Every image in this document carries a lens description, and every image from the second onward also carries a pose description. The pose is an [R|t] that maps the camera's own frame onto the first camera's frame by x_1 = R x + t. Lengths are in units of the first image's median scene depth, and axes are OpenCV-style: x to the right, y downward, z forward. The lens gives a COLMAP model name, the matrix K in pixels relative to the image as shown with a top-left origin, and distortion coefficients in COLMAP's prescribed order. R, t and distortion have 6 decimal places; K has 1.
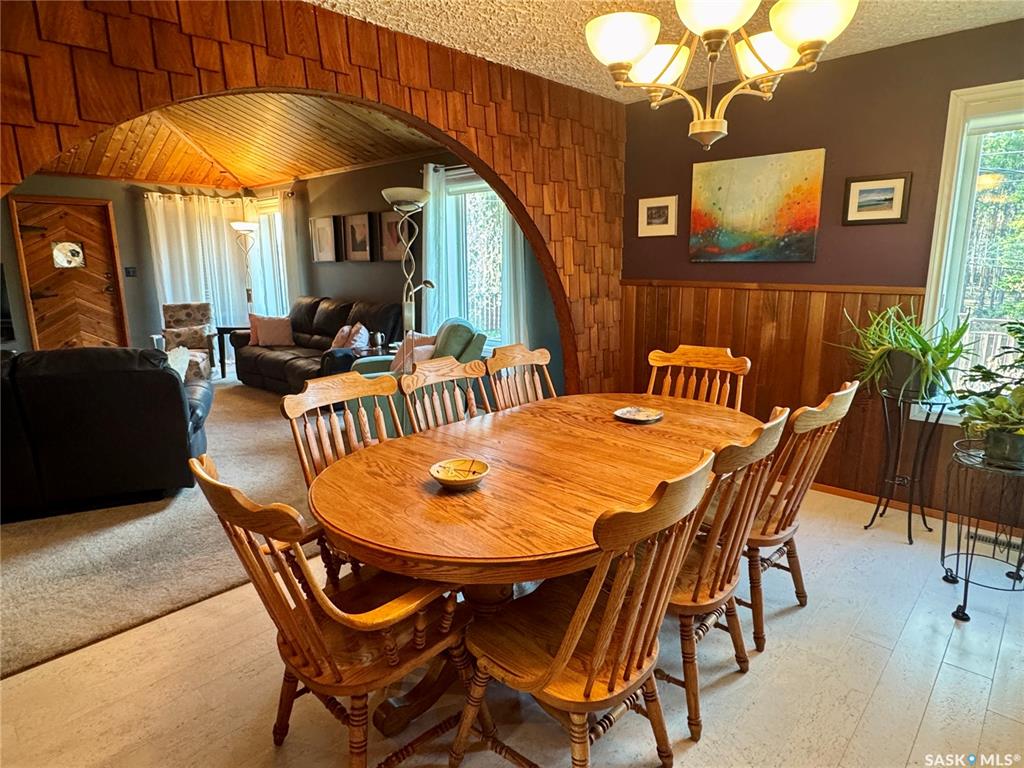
lens RADIAL K [[594.7, 0, 511.1], [0, 594.7, 380.8], [0, 0, 1]] dist [0.005686, 0.002197]
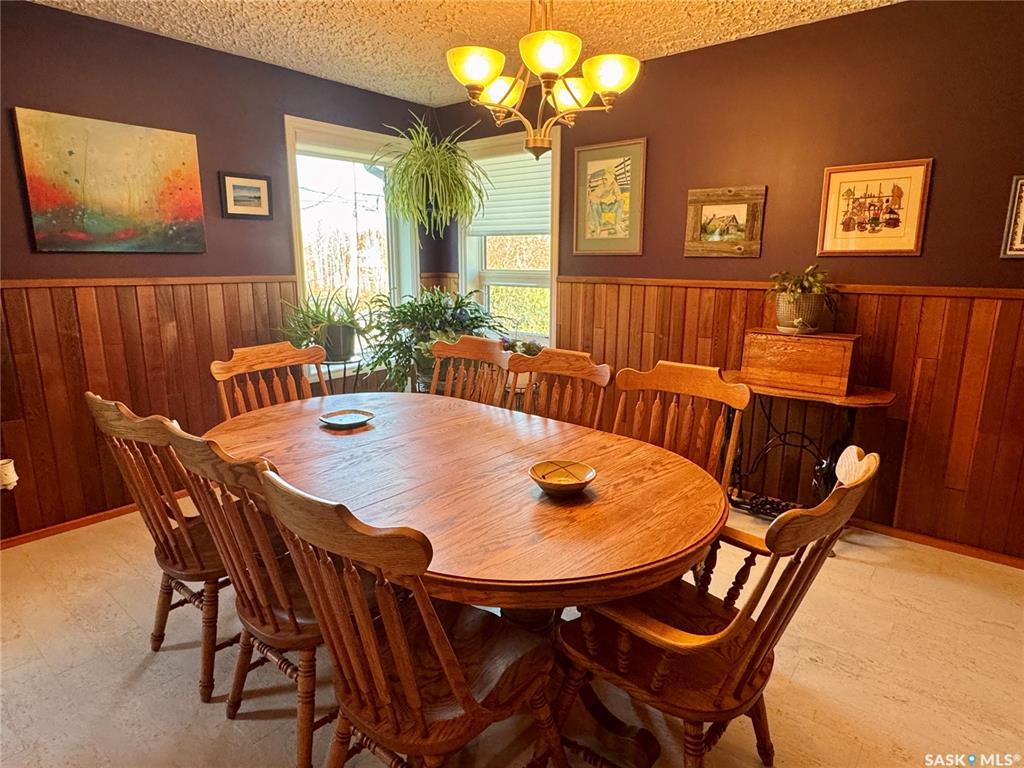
lens RADIAL K [[594.7, 0, 509.9], [0, 594.7, 382.6], [0, 0, 1]] dist [0.005686, 0.002197]
pose [[-0.064603, -0.200306, 0.977601, -0.514034], [0.200735, 0.957015, 0.209353, -0.102518], [-0.977513, 0.209764, -0.021618, 0.586383]]
